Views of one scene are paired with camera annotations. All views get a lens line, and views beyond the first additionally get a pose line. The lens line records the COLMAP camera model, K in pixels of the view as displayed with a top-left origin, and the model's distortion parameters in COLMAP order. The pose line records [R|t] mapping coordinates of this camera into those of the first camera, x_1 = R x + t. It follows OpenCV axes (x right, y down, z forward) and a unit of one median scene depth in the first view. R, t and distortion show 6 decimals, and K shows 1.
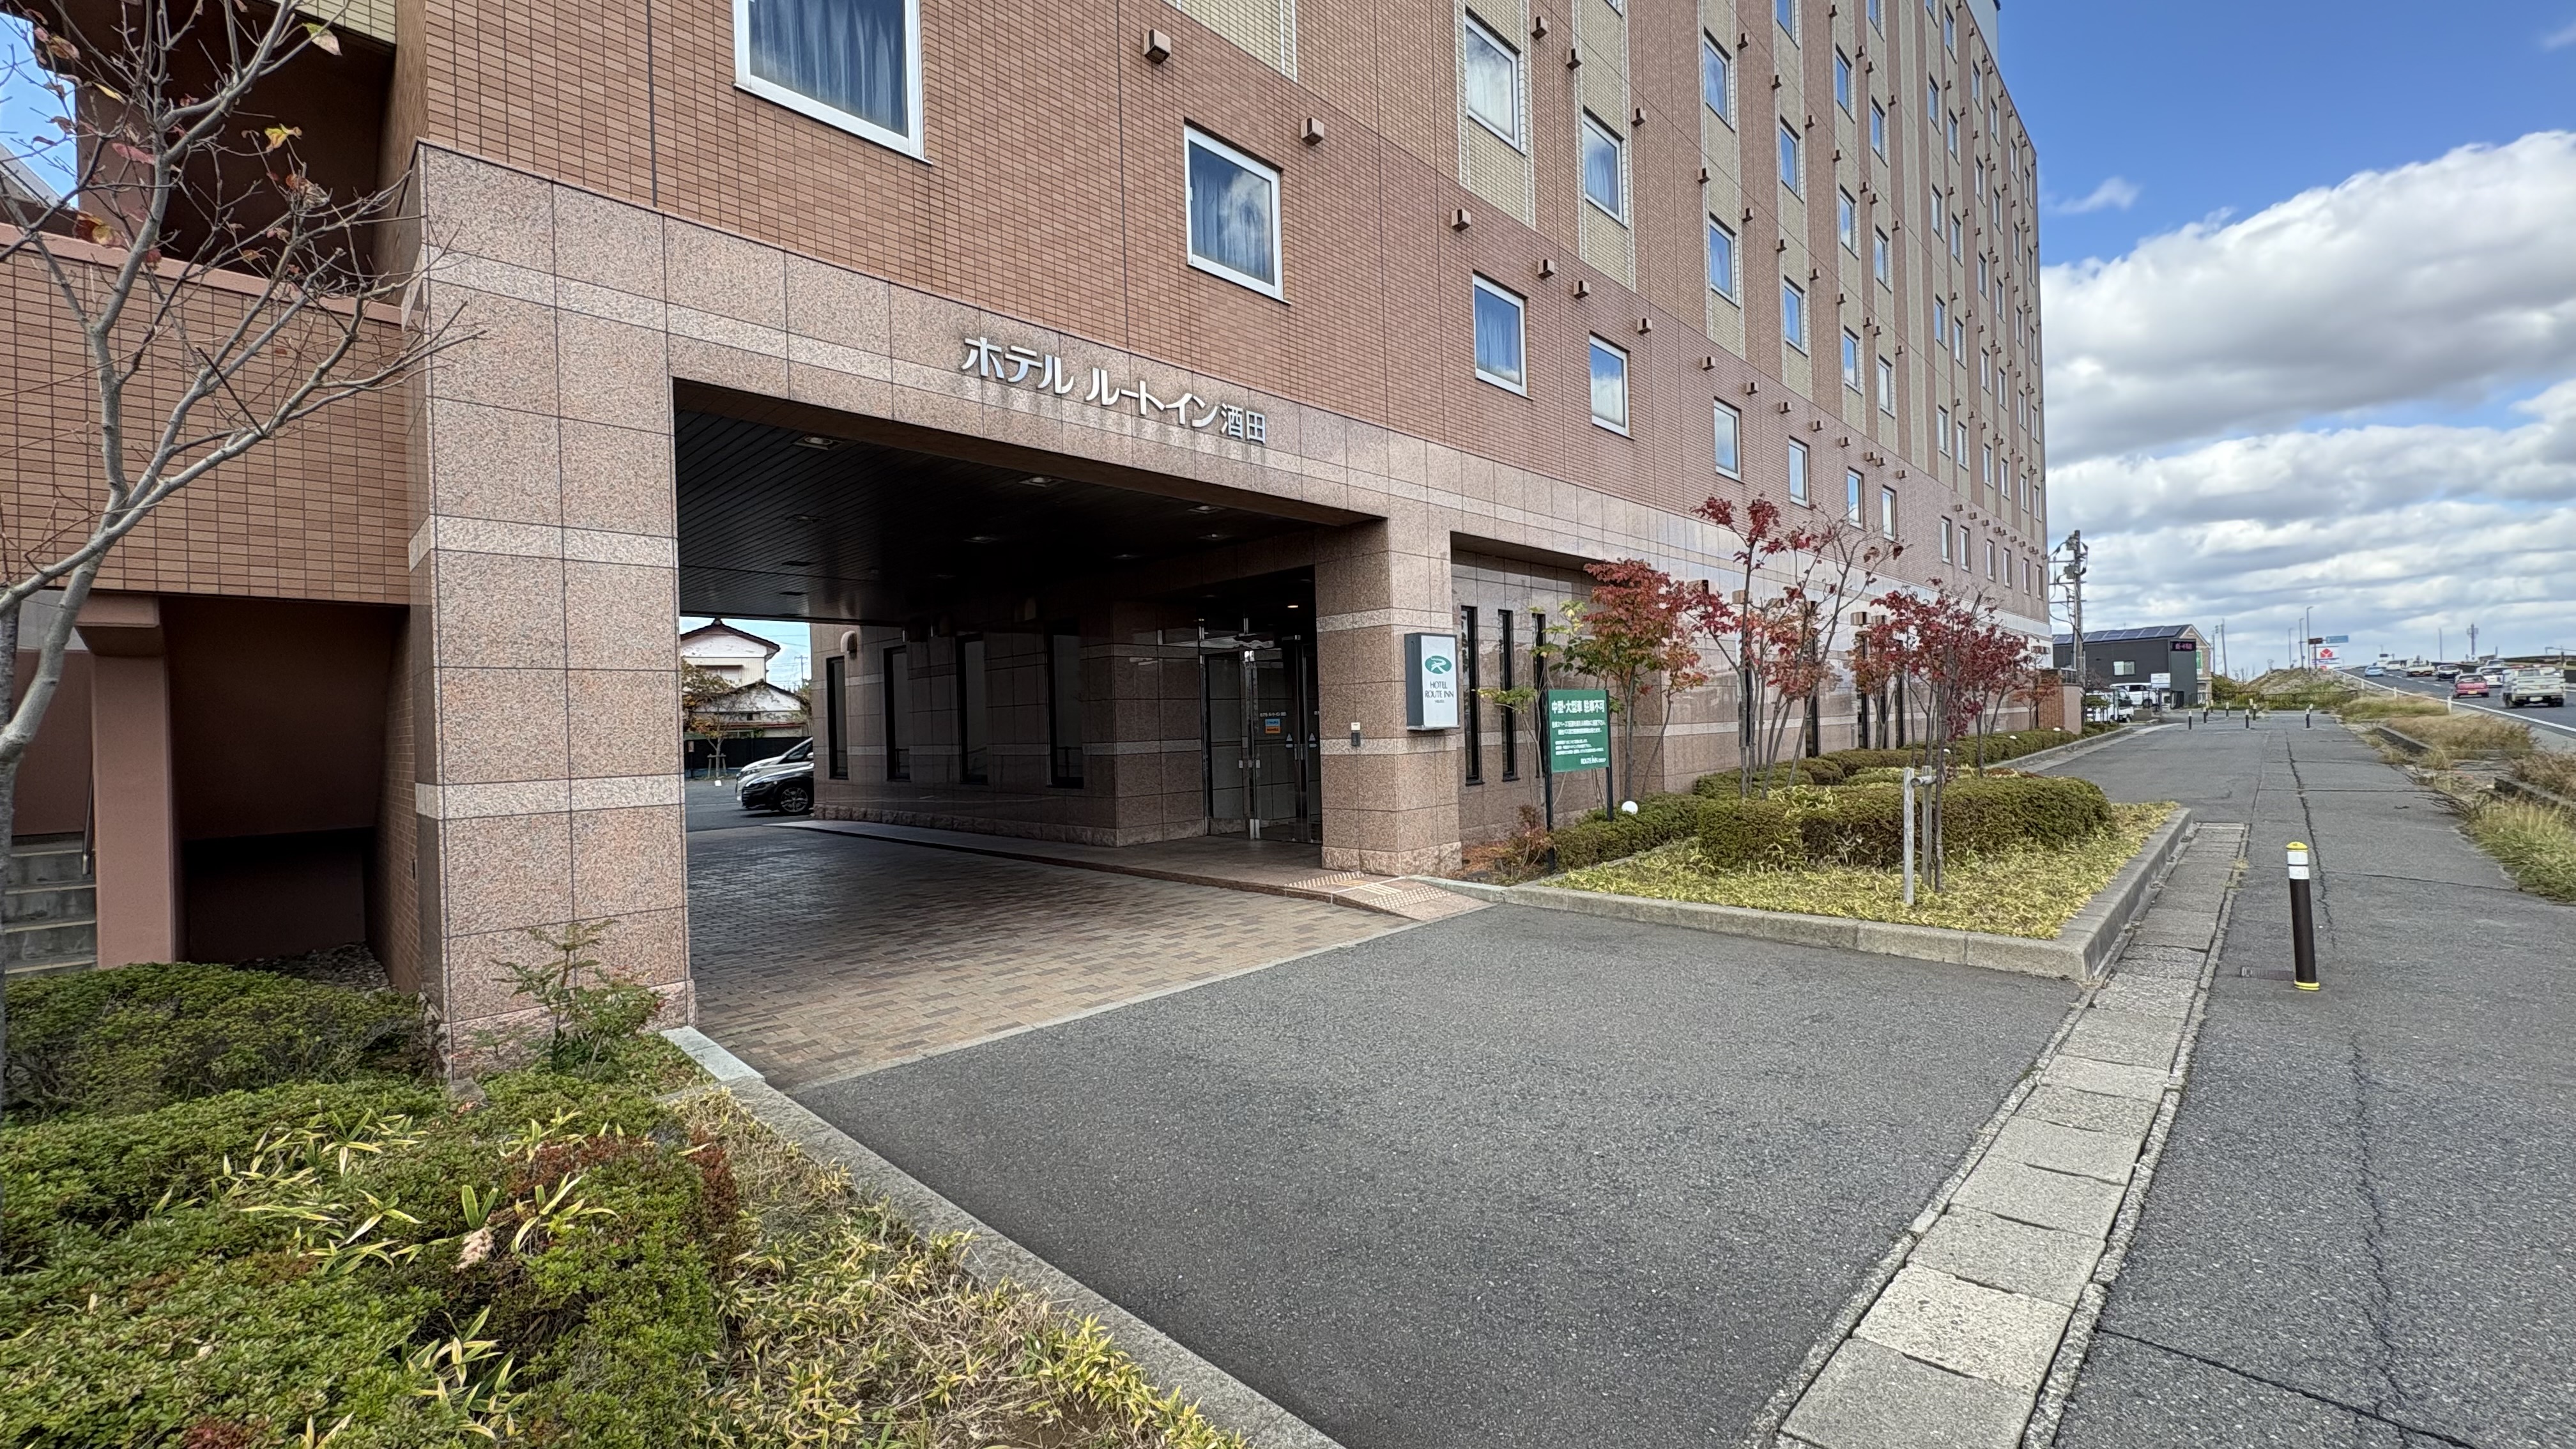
lens RADIAL K [[1026.0, 0, 1279.9], [0, 1026.0, 729.3], [0, 0, 1]] dist [-0.009225, 0.000741]
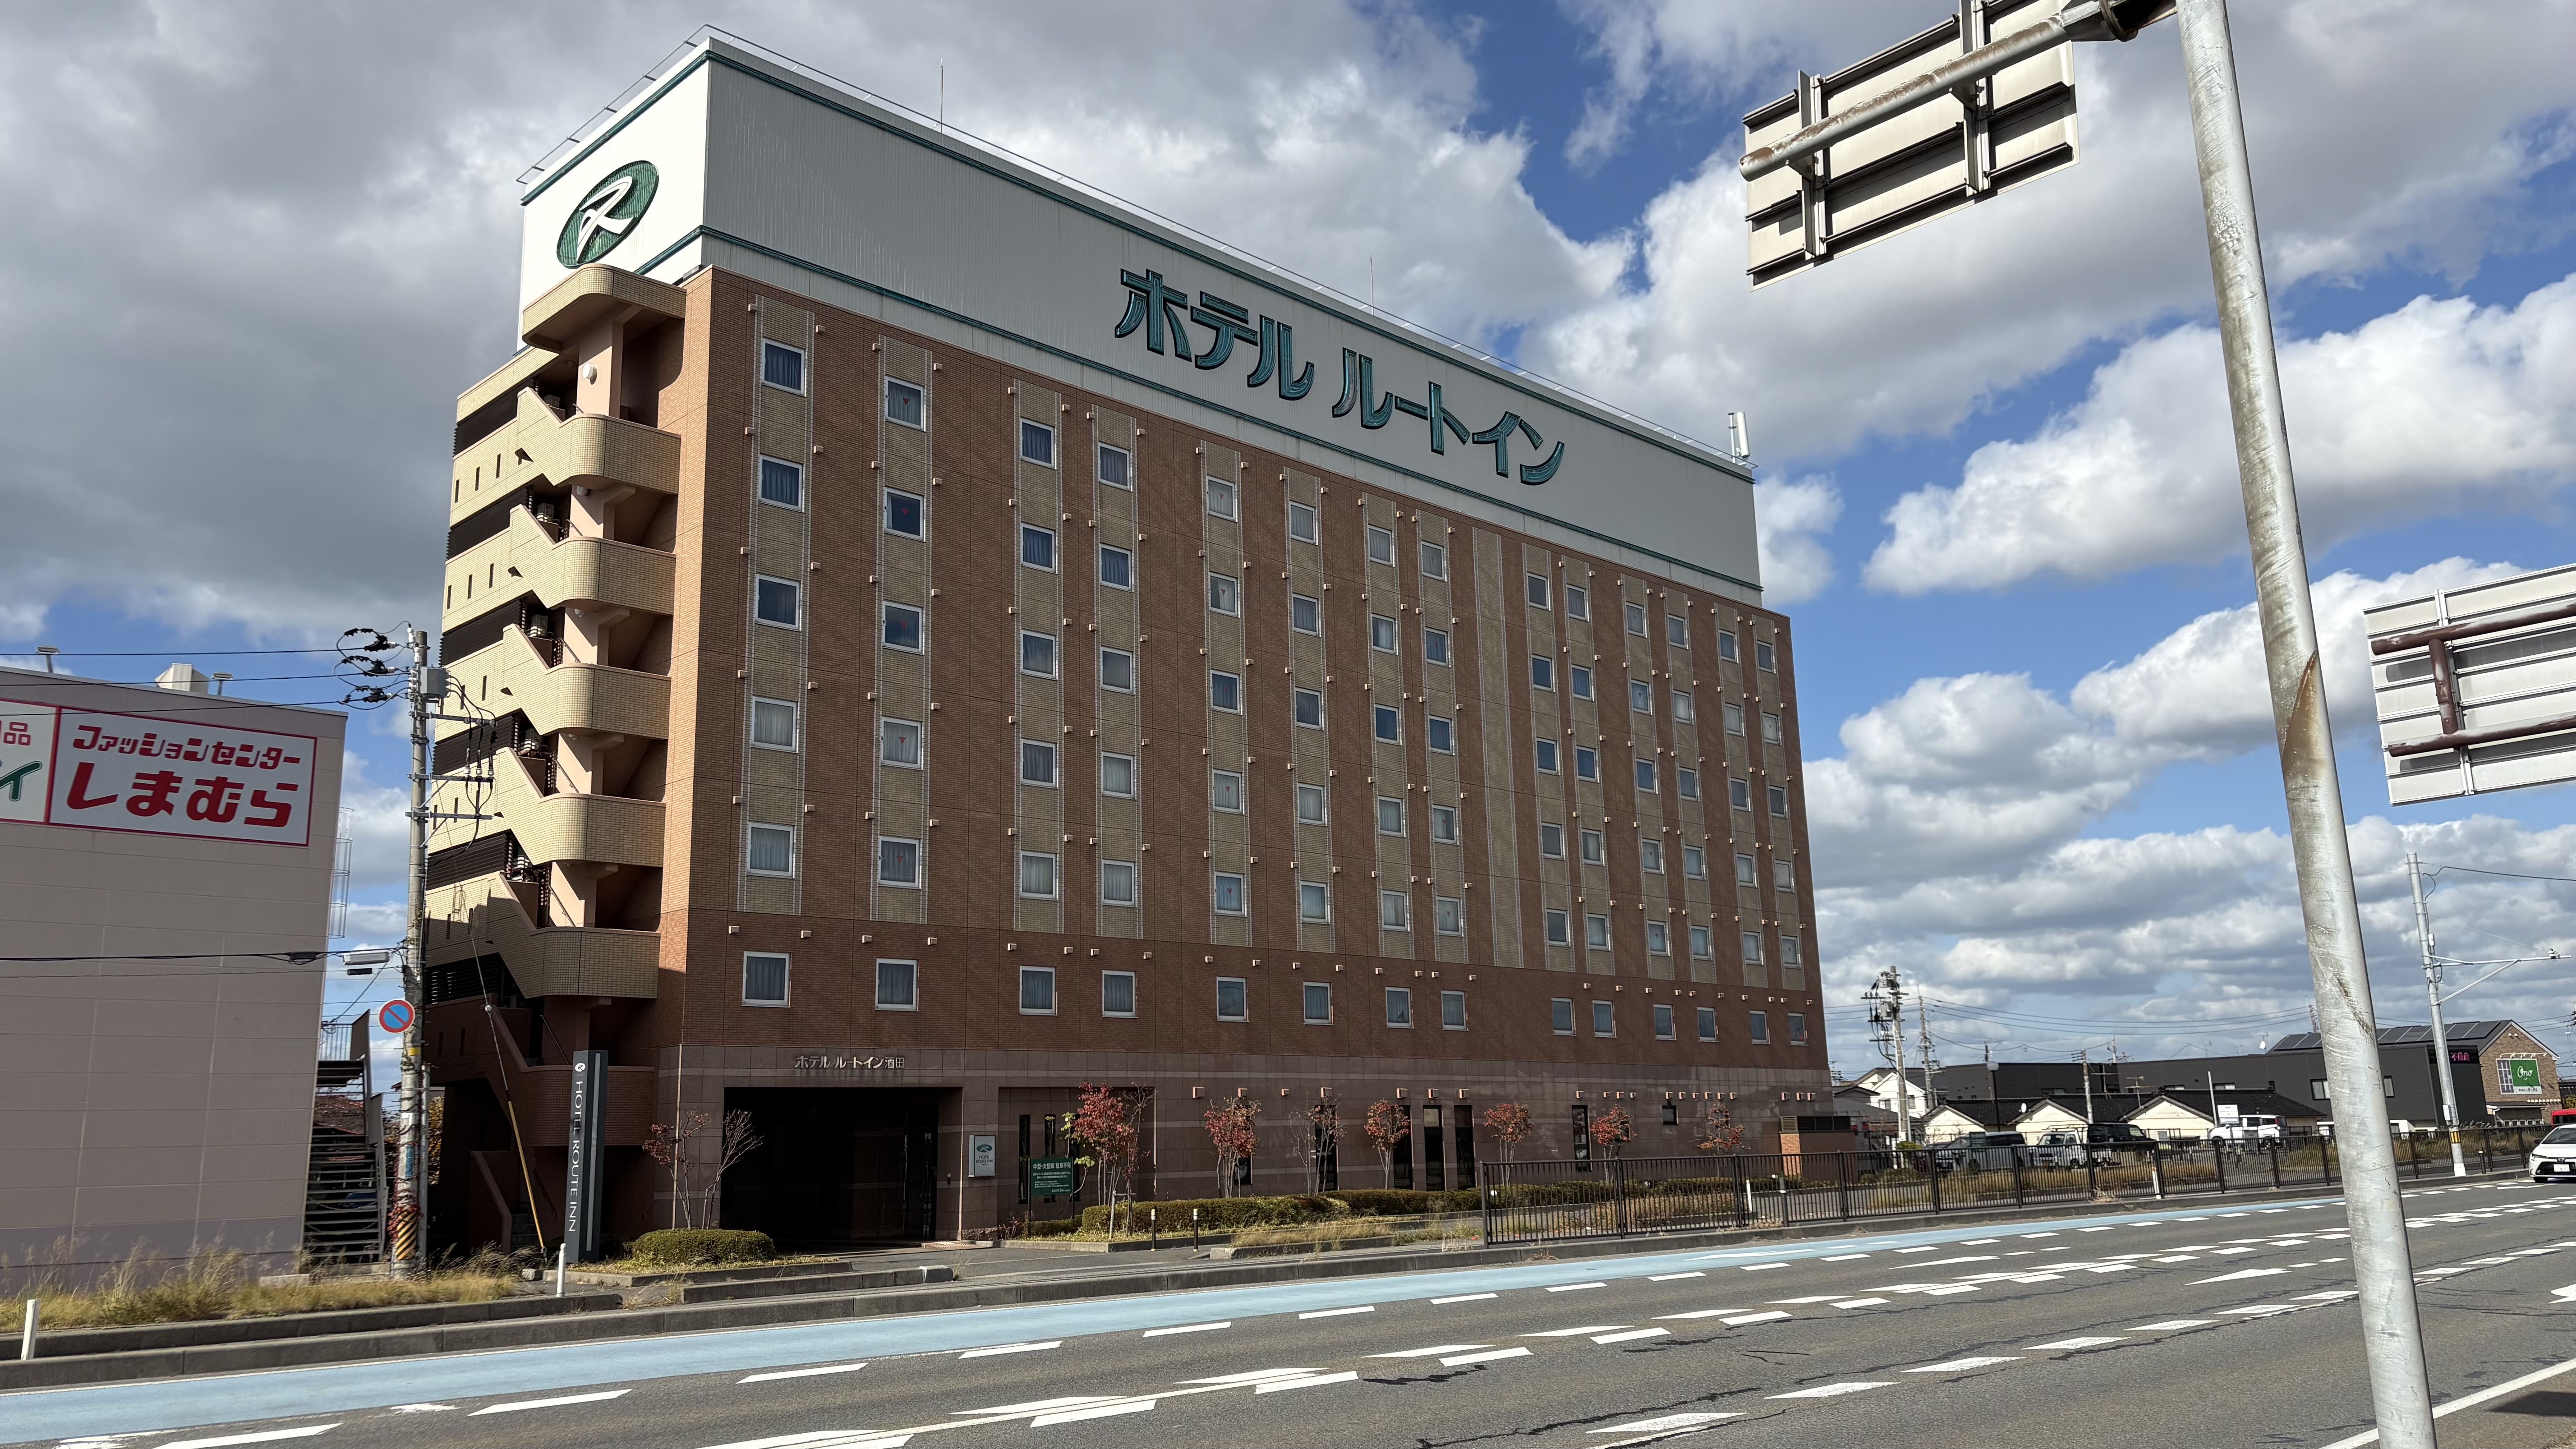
lens RADIAL K [[1970.7, 0, 1268.4], [0, 1970.7, 710.9], [0, 0, 1]] dist [0.040746, -0.032210]
pose [[0.999761, -0.000066, -0.021847, 0.849400], [-0.004804, 0.974854, -0.222795, -0.032619], [0.021312, 0.222846, 0.974621, -3.412116]]
